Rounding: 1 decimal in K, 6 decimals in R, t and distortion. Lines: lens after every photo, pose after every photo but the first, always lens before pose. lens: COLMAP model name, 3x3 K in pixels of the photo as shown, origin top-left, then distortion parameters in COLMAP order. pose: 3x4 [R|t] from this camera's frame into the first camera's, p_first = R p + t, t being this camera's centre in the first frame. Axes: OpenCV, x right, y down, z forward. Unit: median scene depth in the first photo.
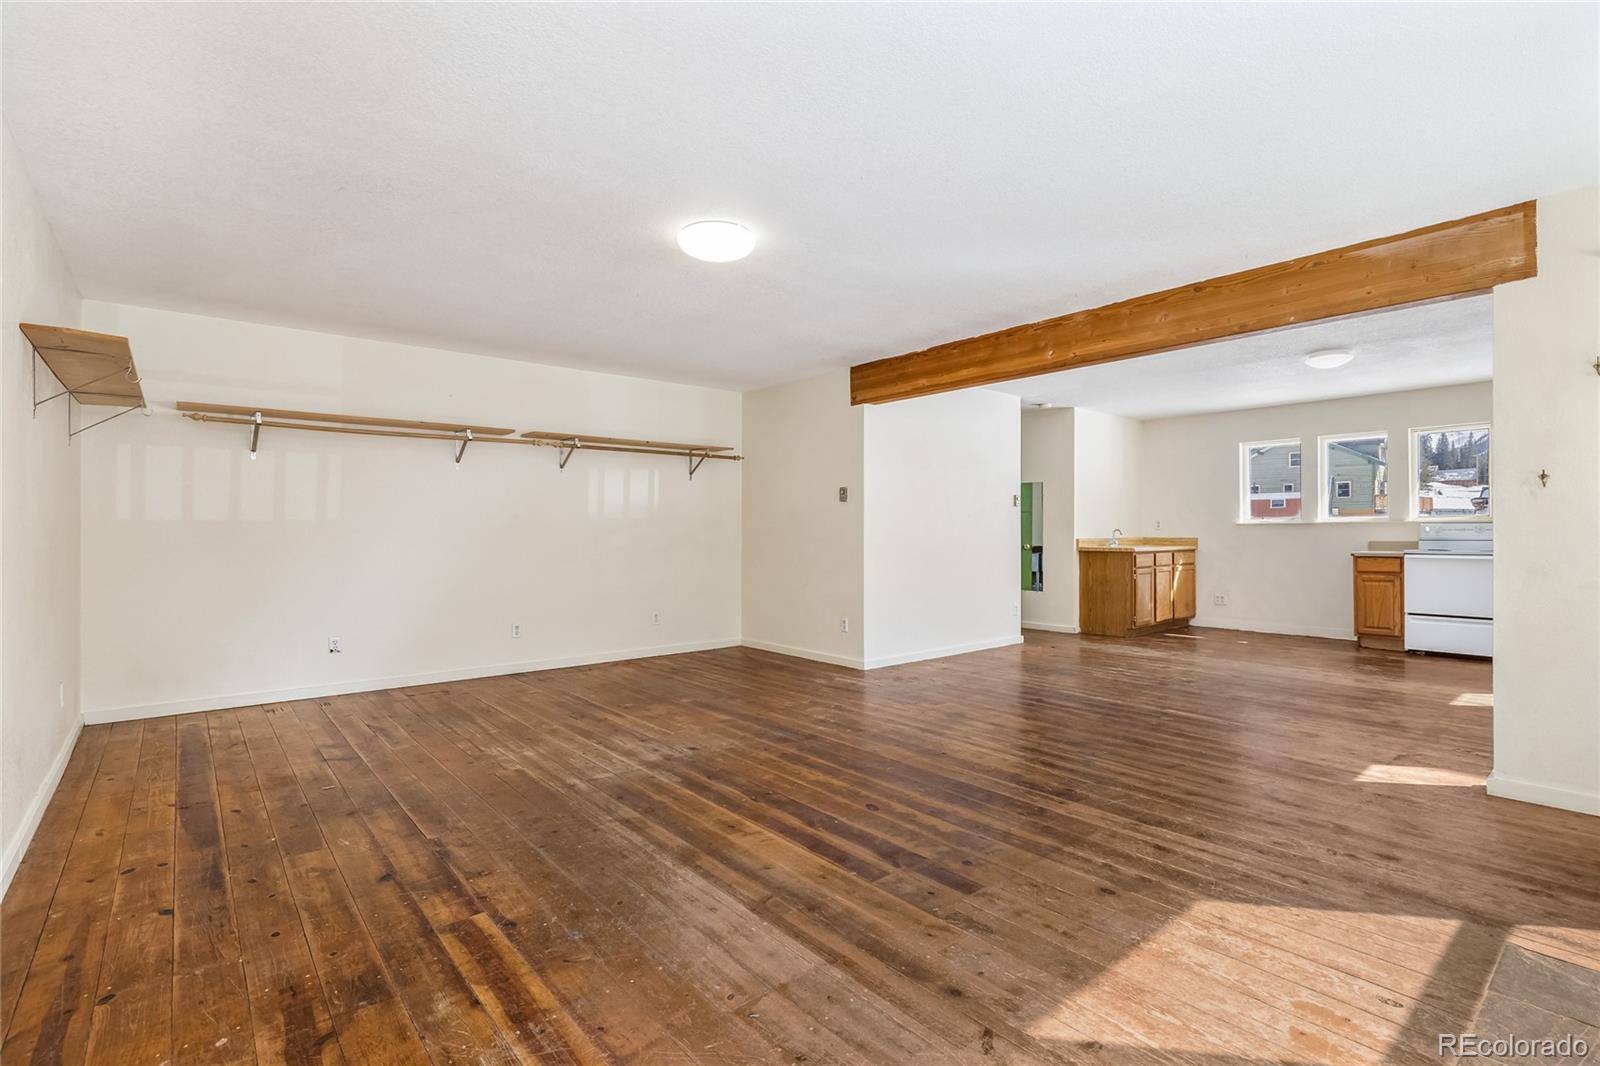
lens RADIAL K [[771.4, 0, 797.5], [0, 771.4, 530.1], [0, 0, 1]] dist [-0.001661, -0.000206]
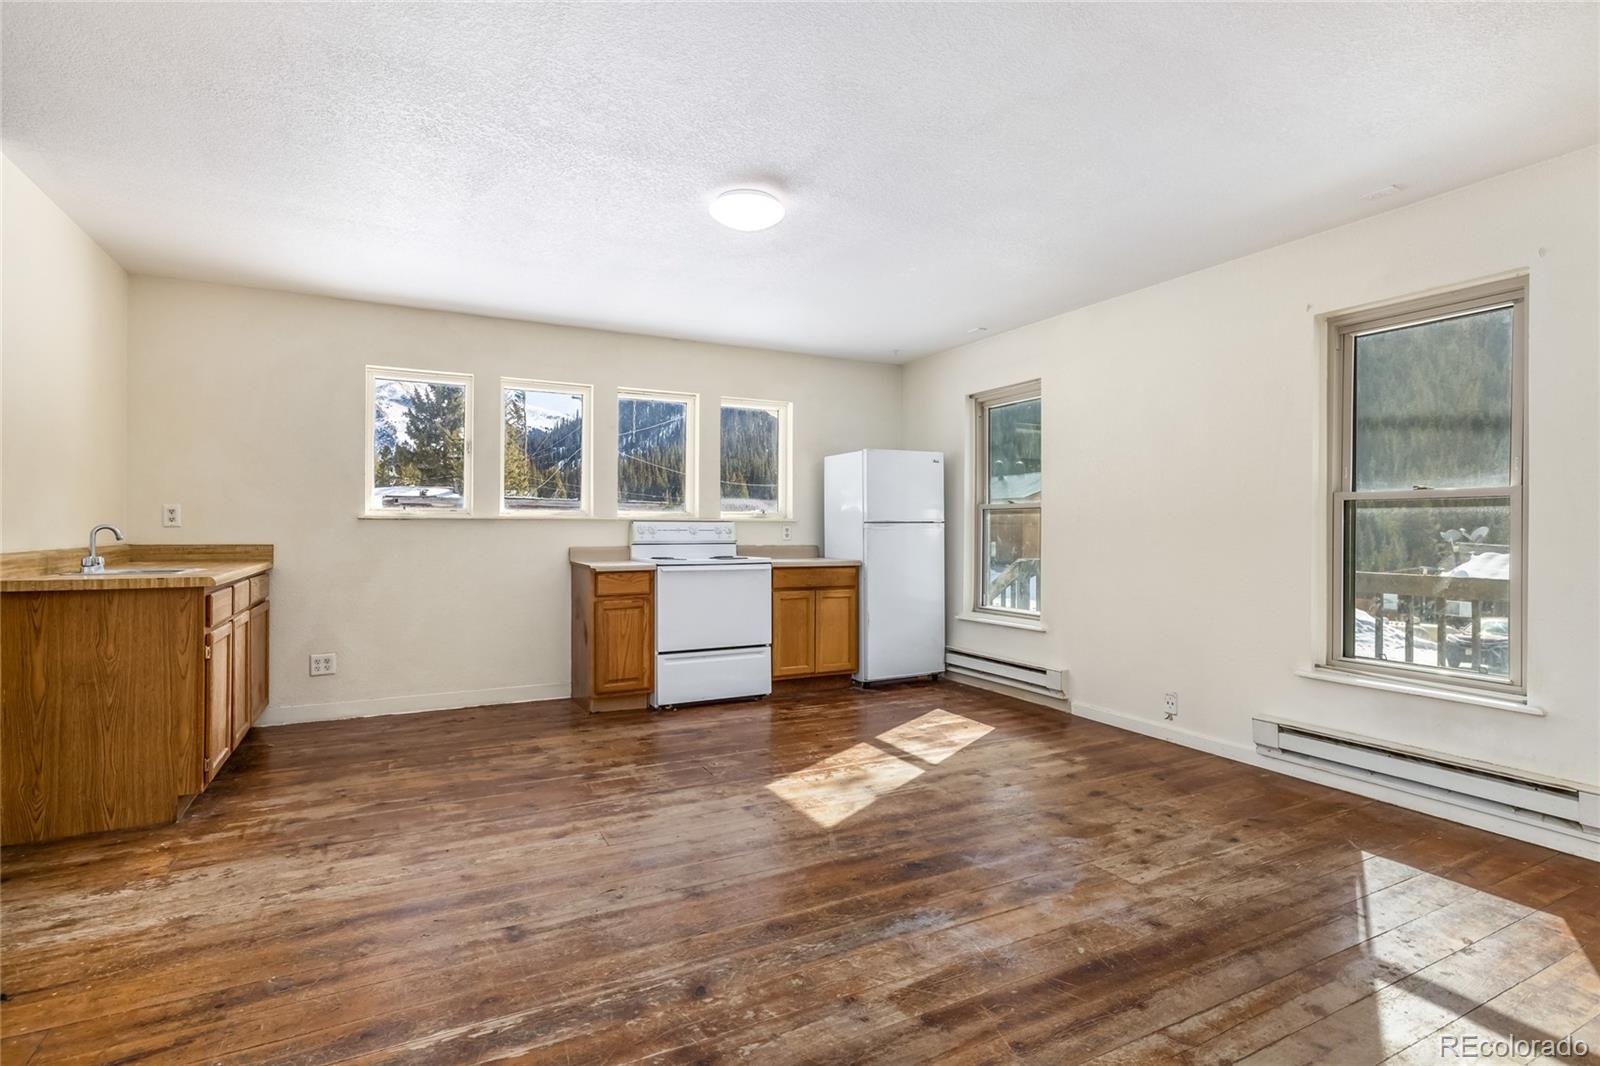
lens RADIAL K [[771.4, 0, 795.1], [0, 771.4, 535.8], [0, 0, 1]] dist [-0.001661, -0.000206]
pose [[0.199561, 0.000431, 0.979885, 0.142491], [-0.000324, 1.000000, -0.000374, 0.004369], [-0.979885, -0.000242, 0.199561, 0.721545]]
